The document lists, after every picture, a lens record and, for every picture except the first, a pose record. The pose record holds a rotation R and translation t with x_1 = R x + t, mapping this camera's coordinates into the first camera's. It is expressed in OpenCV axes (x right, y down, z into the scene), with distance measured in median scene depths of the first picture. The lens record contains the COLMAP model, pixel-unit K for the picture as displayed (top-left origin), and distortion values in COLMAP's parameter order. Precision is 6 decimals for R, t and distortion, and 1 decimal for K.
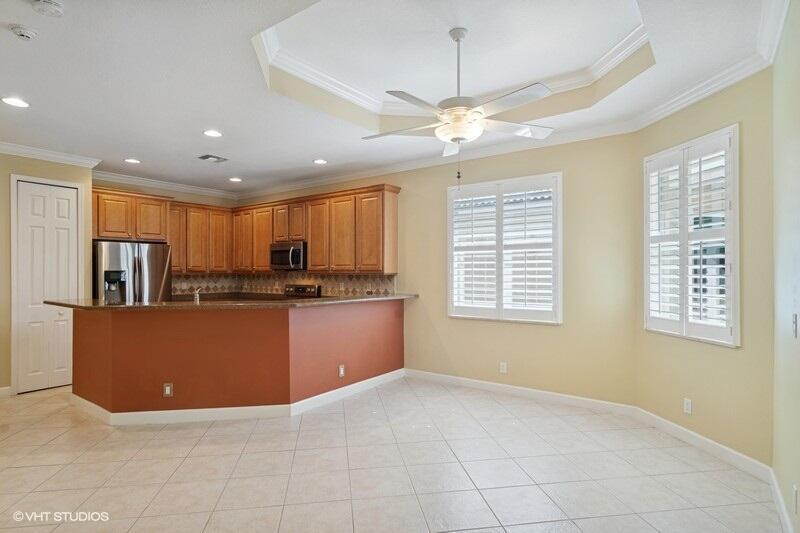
lens RADIAL K [[440.0, 0, 403.3], [0, 440.0, 271.2], [0, 0, 1]] dist [0.005641, -0.003085]
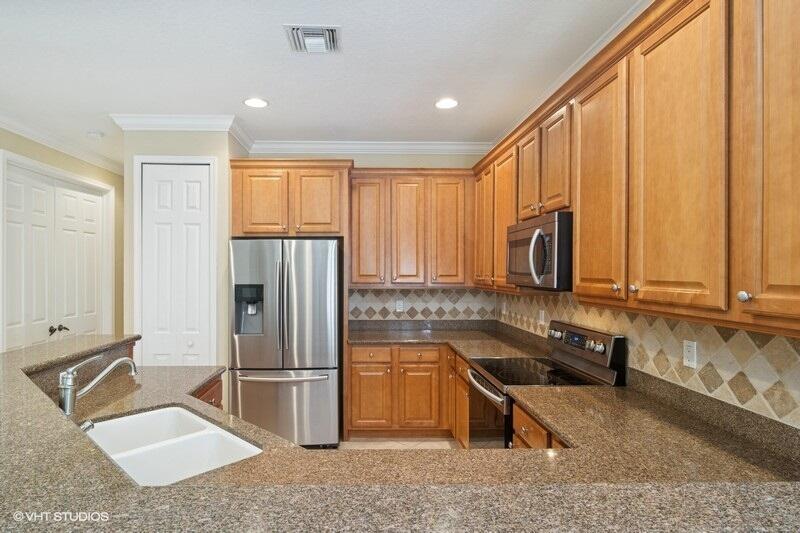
lens RADIAL K [[440.0, 0, 361.6], [0, 440.0, 270.8], [0, 0, 1]] dist [0.005641, -0.003085]
pose [[0.595227, 0.002969, -0.803552, -0.037523], [-0.002597, 0.999995, 0.001771, -0.019338], [0.803553, 0.001033, 0.595232, 0.661428]]
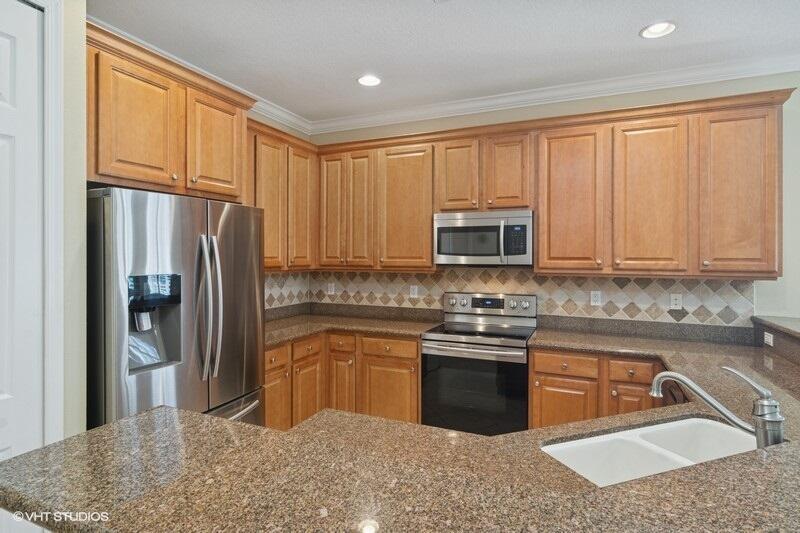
lens RADIAL K [[440.0, 0, 400.8], [0, 440.0, 254.9], [0, 0, 1]] dist [0.005641, -0.003085]
pose [[0.975046, 0.005729, 0.221928, -0.482990], [-0.005671, 0.999984, -0.000897, -0.014752], [-0.221929, -0.000384, 0.975063, 0.548921]]
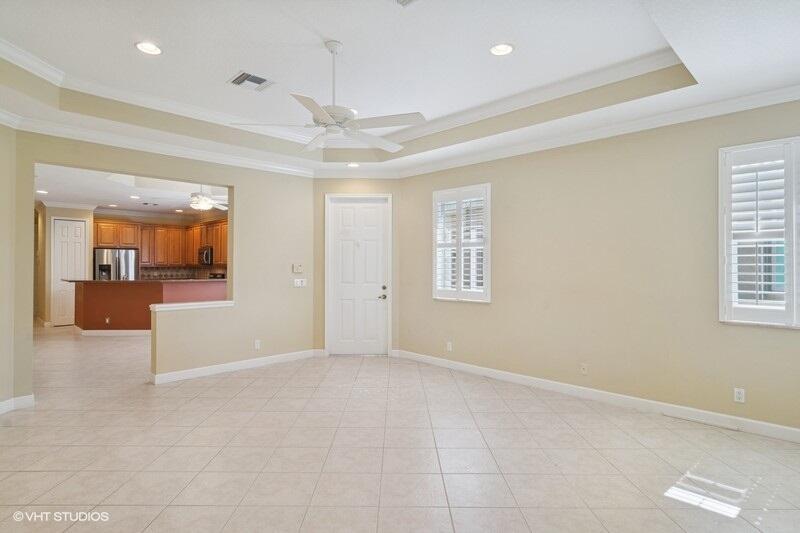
lens RADIAL K [[440.0, 0, 399.4], [0, 440.0, 267.0], [0, 0, 1]] dist [0.005641, -0.003085]
pose [[0.987046, 0.003249, -0.160404, 0.761627], [-0.002903, 0.999993, 0.002396, 0.001557], [0.160410, -0.001899, 0.987049, -0.555093]]
